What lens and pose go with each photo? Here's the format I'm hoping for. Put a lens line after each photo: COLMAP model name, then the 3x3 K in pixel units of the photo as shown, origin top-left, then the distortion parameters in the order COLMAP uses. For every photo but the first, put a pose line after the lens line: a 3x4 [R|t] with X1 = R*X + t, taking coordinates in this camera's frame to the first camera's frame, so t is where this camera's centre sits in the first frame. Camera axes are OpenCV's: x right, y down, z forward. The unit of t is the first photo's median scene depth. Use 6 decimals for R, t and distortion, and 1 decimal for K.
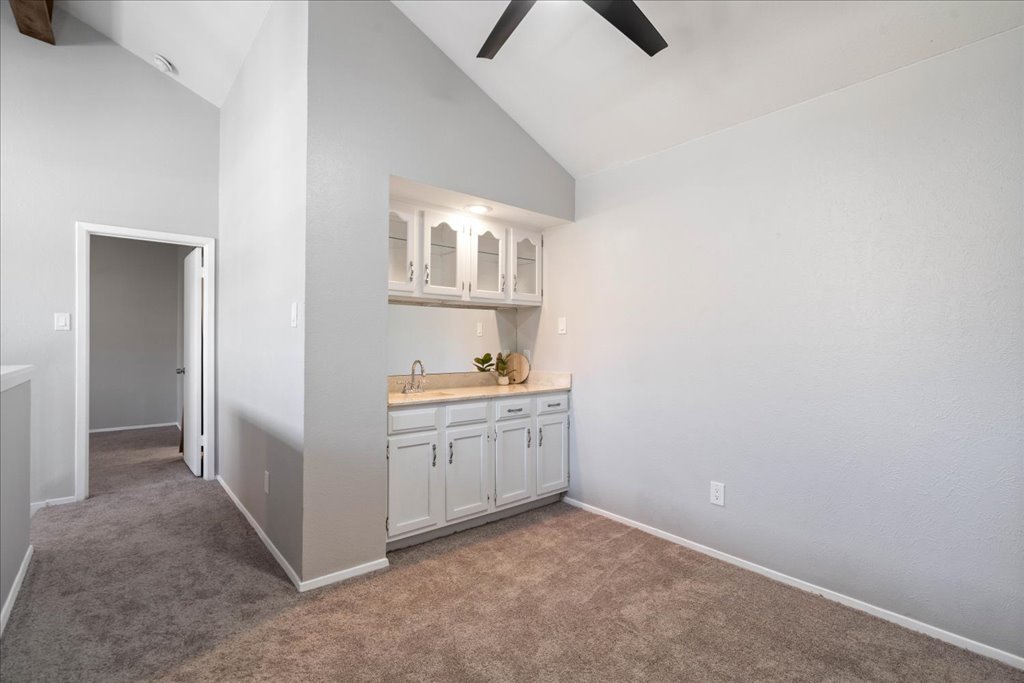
lens RADIAL K [[471.7, 0, 516.7], [0, 471.7, 343.4], [0, 0, 1]] dist [-0.003688, 0.000482]
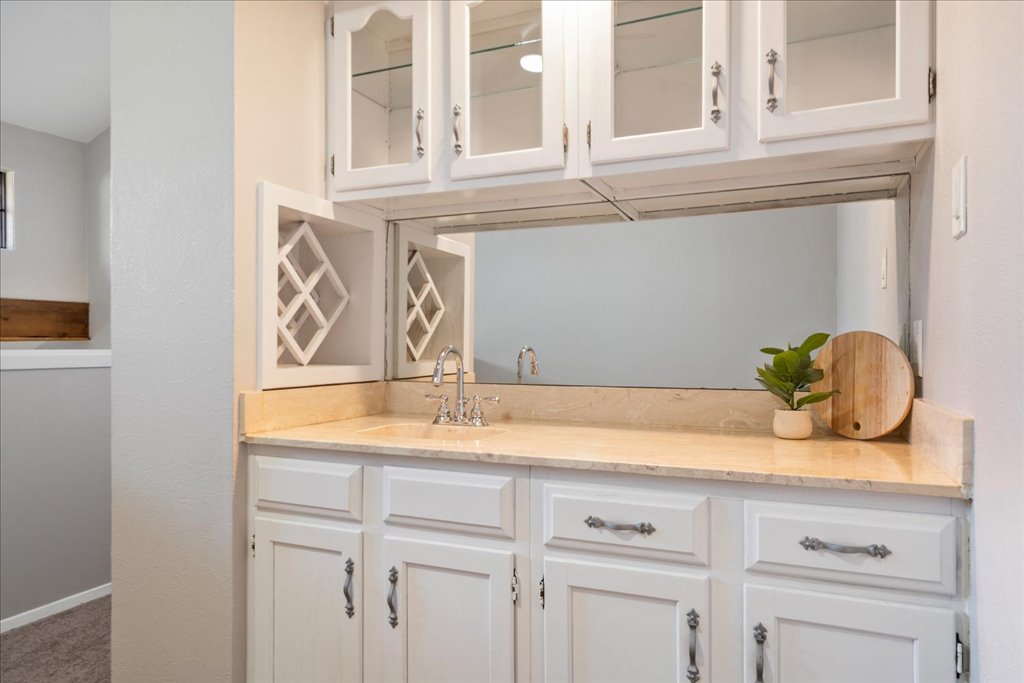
lens RADIAL K [[671.7, 0, 511.7], [0, 671.7, 345.4], [0, 0, 1]] dist [0.010590, -0.007180]
pose [[0.424739, -0.004730, -0.905303, 0.343285], [0.002628, 0.999989, -0.003992, 0.037672], [0.905312, -0.000684, 0.424747, 0.801775]]
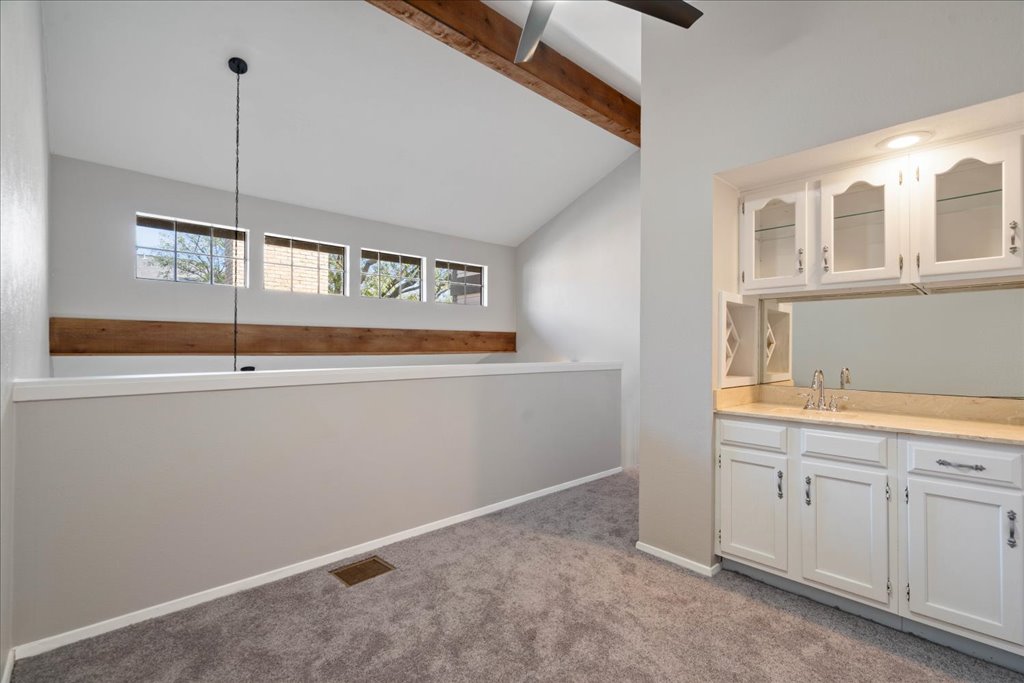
lens RADIAL K [[471.7, 0, 502.4], [0, 471.7, 342.9], [0, 0, 1]] dist [-0.003688, 0.000482]
pose [[0.014006, -0.017185, -0.999754, 0.577073], [-0.005130, 0.999838, -0.017259, 0.007516], [0.999889, 0.005370, 0.013916, 0.457426]]
